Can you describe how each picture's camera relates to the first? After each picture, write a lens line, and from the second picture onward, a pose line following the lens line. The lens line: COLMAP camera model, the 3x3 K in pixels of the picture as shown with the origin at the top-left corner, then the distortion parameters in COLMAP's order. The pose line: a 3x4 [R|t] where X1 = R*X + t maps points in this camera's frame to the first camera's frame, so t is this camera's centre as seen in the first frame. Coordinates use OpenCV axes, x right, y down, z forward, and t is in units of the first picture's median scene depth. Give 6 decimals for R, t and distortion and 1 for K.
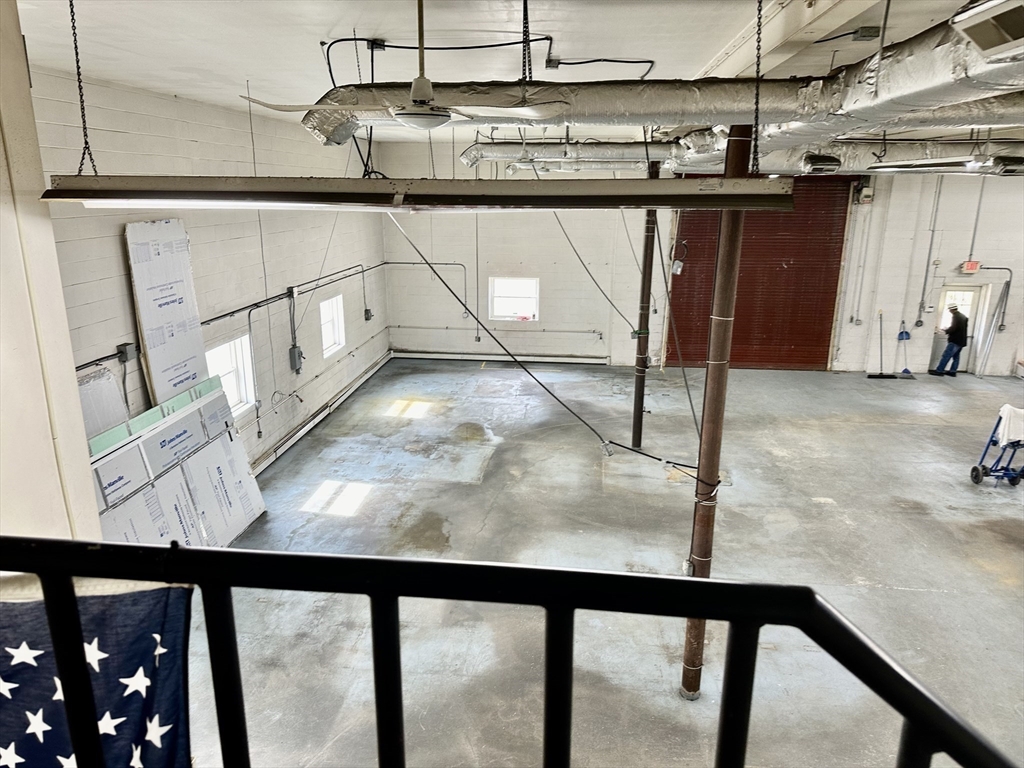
lens RADIAL K [[718.6, 0, 512.7], [0, 718.6, 392.7], [0, 0, 1]] dist [0.078691, -0.096767]
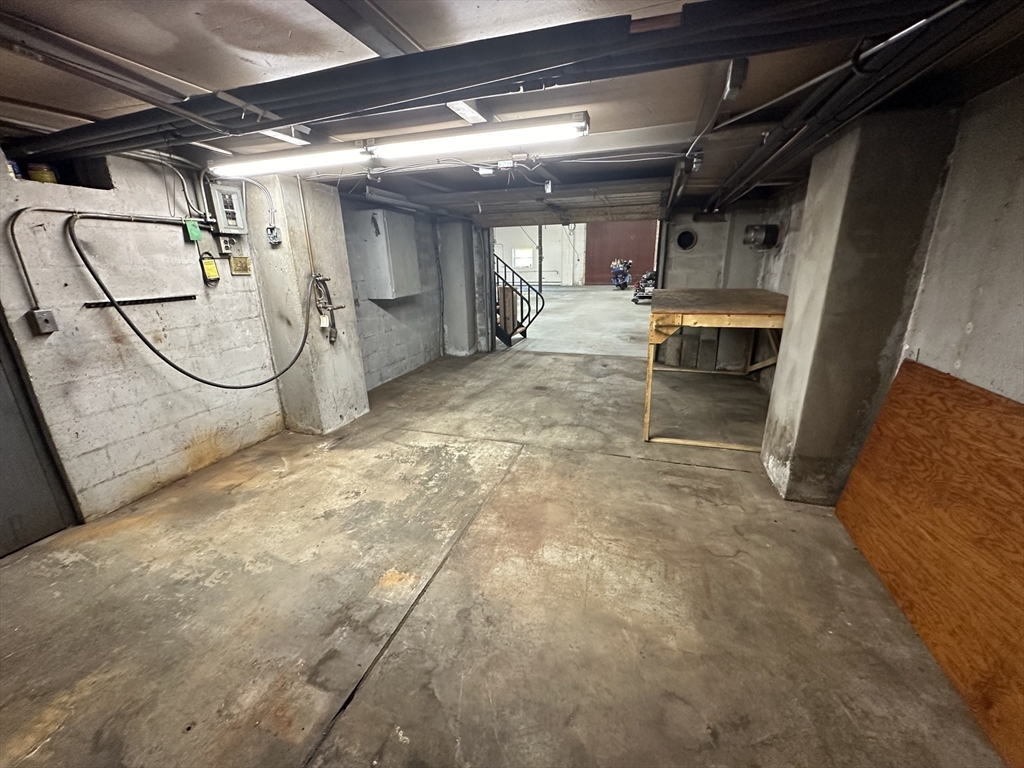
lens RADIAL K [[411.1, 0, 516.7], [0, 411.1, 386.0], [0, 0, 1]] dist [-0.006367, -0.000204]
pose [[0.977312, 0.031200, -0.209493, 0.353913], [-0.027631, 0.999419, 0.019944, 0.335999], [0.209994, -0.013703, 0.977607, -0.447986]]
